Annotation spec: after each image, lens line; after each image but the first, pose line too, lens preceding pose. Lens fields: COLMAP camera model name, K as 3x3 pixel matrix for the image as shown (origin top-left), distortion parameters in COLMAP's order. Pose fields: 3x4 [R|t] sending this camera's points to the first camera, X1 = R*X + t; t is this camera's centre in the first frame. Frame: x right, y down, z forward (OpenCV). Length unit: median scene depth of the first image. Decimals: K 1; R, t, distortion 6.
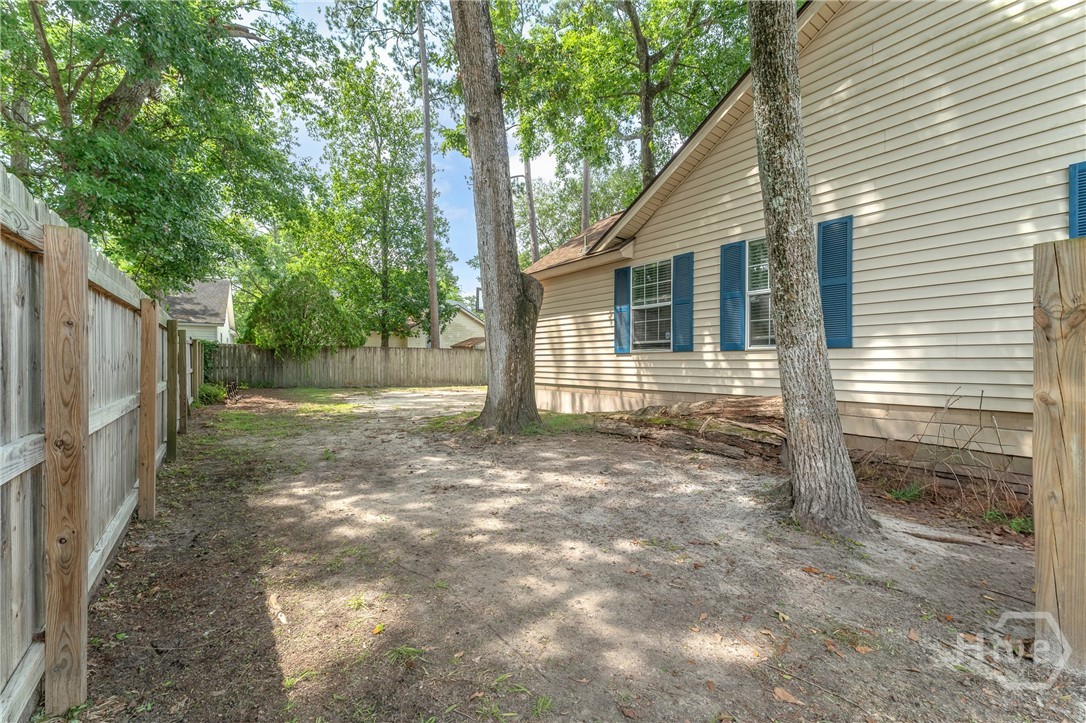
lens RADIAL K [[436.1, 0, 543.9], [0, 436.1, 362.4], [0, 0, 1]] dist [0.001956, 0.000146]
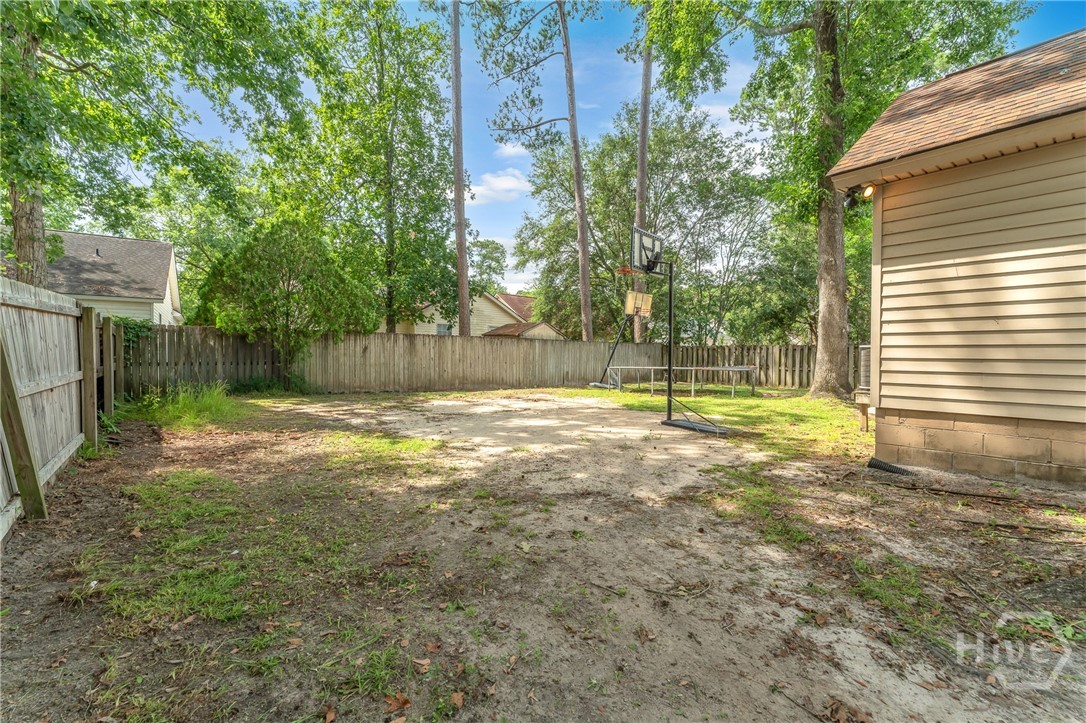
lens RADIAL K [[436.1, 0, 541.8], [0, 436.1, 360.5], [0, 0, 1]] dist [0.001956, 0.000146]
pose [[0.997123, 0.004464, 0.075669, -0.217760], [-0.005524, 0.999889, 0.013806, -0.003511], [-0.075599, -0.014184, 0.997037, 0.306668]]
